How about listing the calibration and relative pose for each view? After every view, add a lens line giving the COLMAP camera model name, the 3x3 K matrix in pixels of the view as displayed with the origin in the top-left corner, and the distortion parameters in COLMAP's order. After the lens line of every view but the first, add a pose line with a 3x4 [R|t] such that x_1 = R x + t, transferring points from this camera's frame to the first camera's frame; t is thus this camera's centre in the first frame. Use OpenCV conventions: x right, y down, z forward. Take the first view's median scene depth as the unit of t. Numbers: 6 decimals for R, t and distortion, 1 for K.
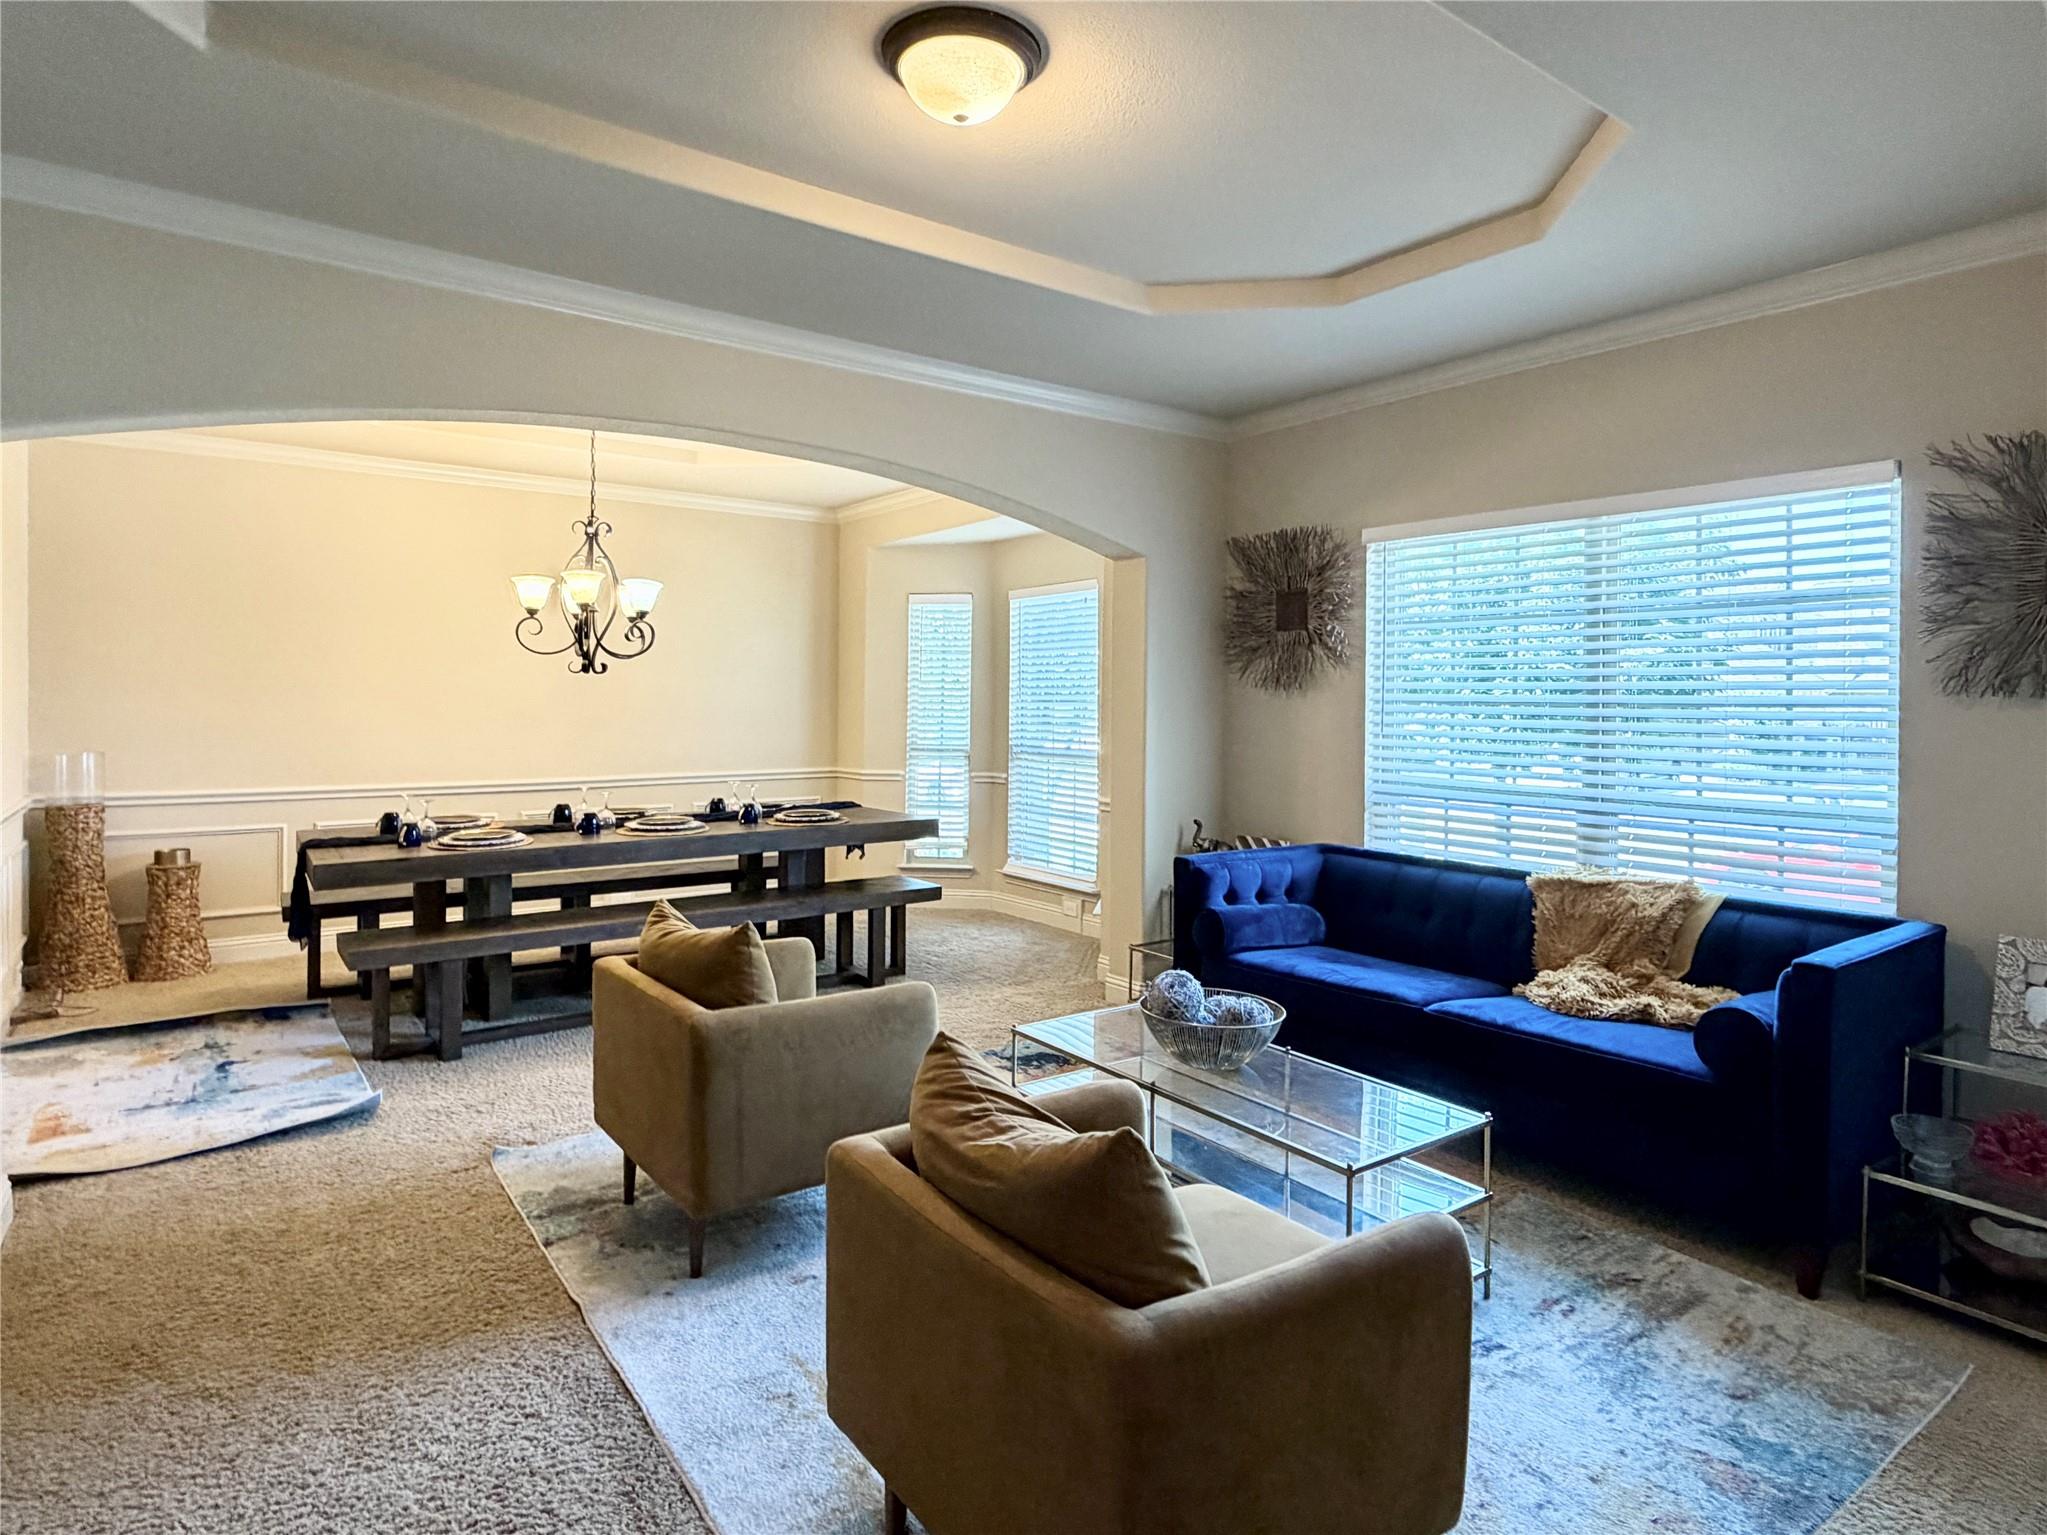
lens RADIAL K [[1107.4, 0, 1021.8], [0, 1107.4, 689.2], [0, 0, 1]] dist [-0.001123, 0.000068]
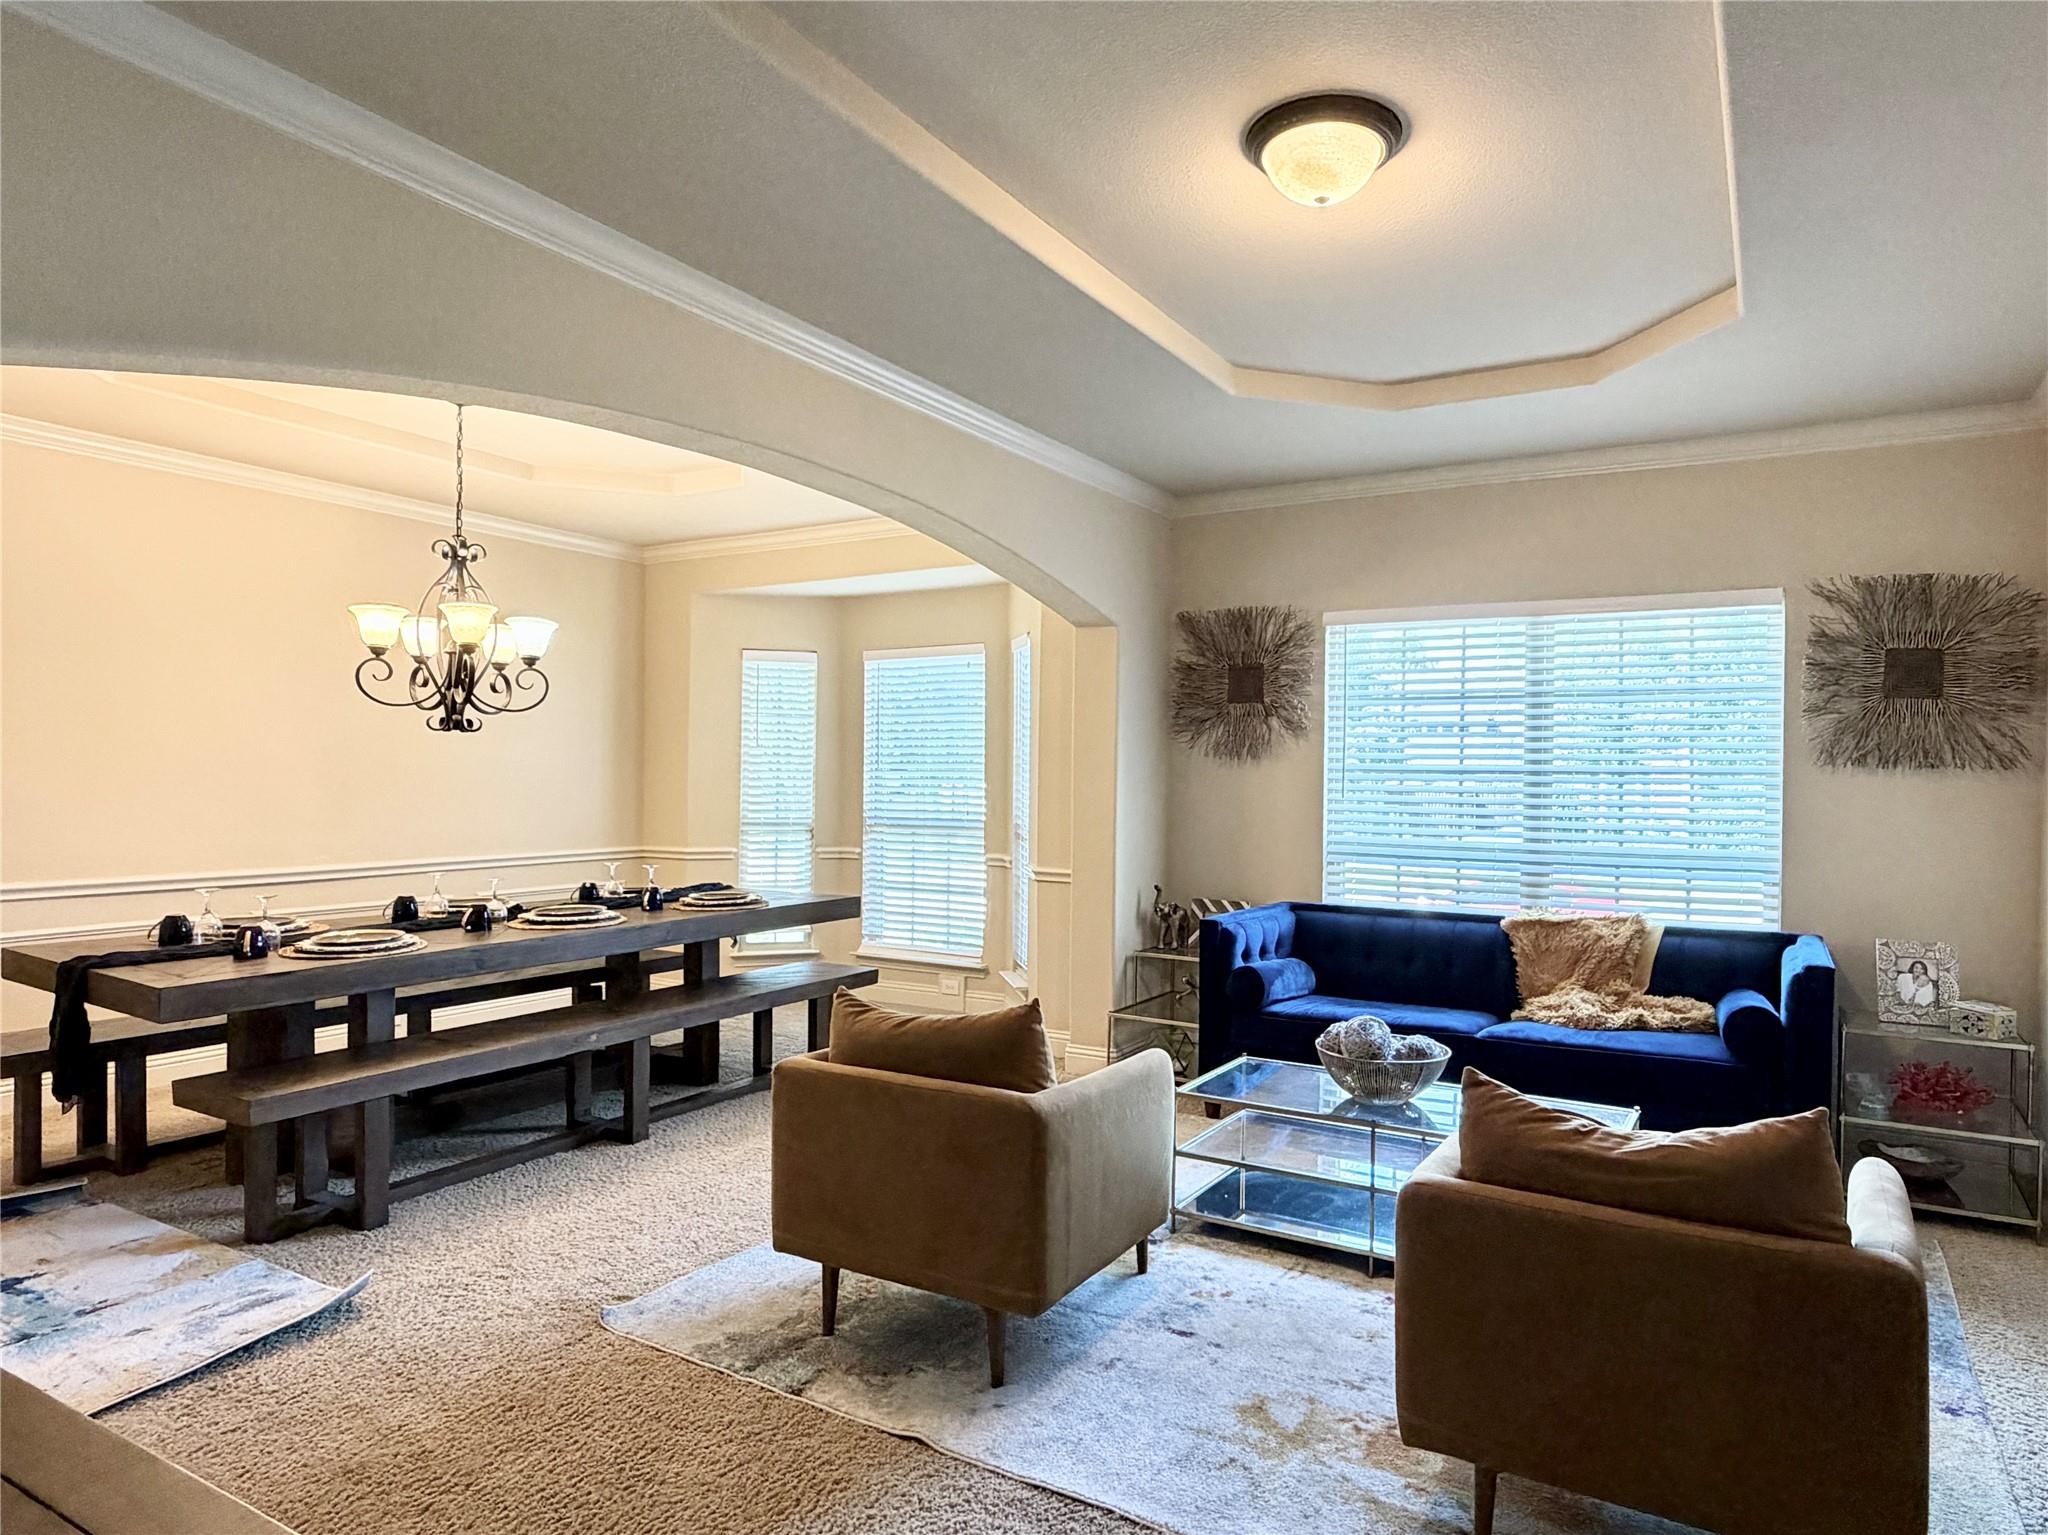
lens RADIAL K [[1180.5, 0, 1024.0], [0, 1180.5, 767.5], [0, 0, 1]] dist [0.001545, -0.002246]
pose [[0.910466, 0.006064, 0.413540, -0.500651], [-0.007659, 0.999968, 0.002198, 0.009261], [-0.413514, -0.005168, 0.910483, 0.070508]]
